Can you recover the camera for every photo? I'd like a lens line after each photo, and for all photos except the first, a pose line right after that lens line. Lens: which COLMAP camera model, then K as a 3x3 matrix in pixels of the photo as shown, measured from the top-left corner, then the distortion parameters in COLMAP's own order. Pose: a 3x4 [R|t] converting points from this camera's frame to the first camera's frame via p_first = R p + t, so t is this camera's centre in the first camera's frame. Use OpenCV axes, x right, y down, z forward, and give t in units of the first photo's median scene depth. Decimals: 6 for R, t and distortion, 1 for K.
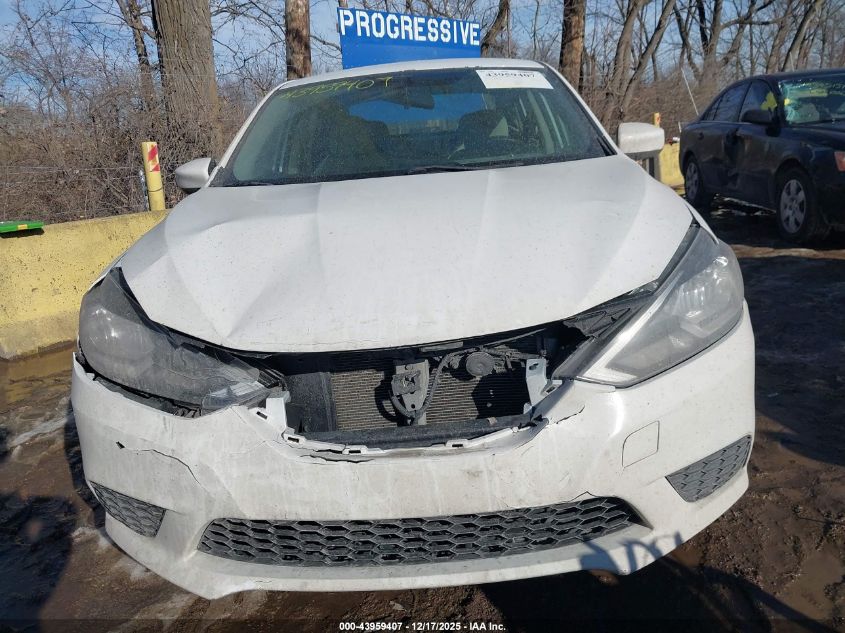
lens RADIAL K [[666.1, 0, 424.3], [0, 666.1, 318.1], [0, 0, 1]] dist [0.009469, -0.004484]
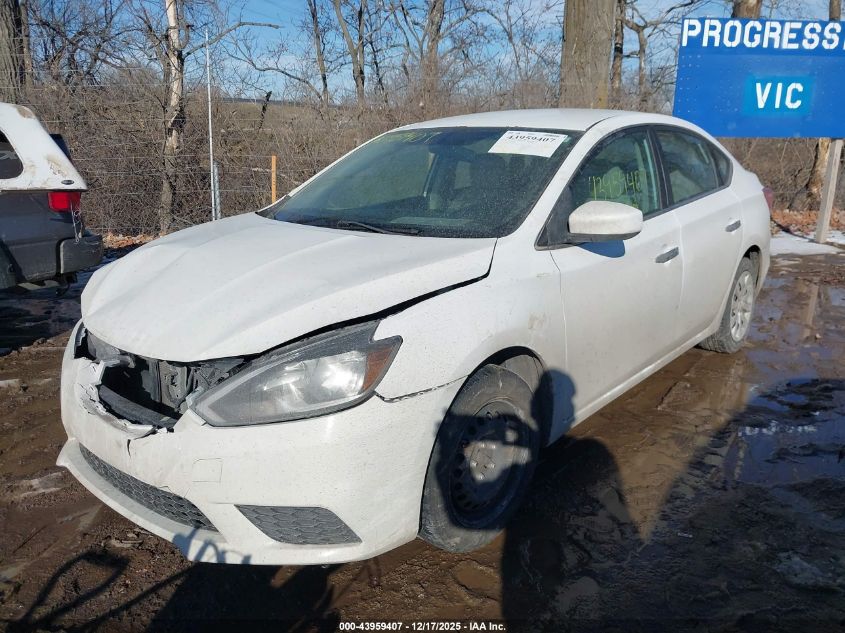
lens RADIAL K [[666.1, 0, 422.3], [0, 666.1, 321.5], [0, 0, 1]] dist [0.009469, -0.004484]
pose [[0.772855, 0.239163, -0.587789, 0.230634], [-0.221688, 0.969657, 0.103053, -0.055323], [0.594601, 0.050660, 0.802424, 0.031221]]
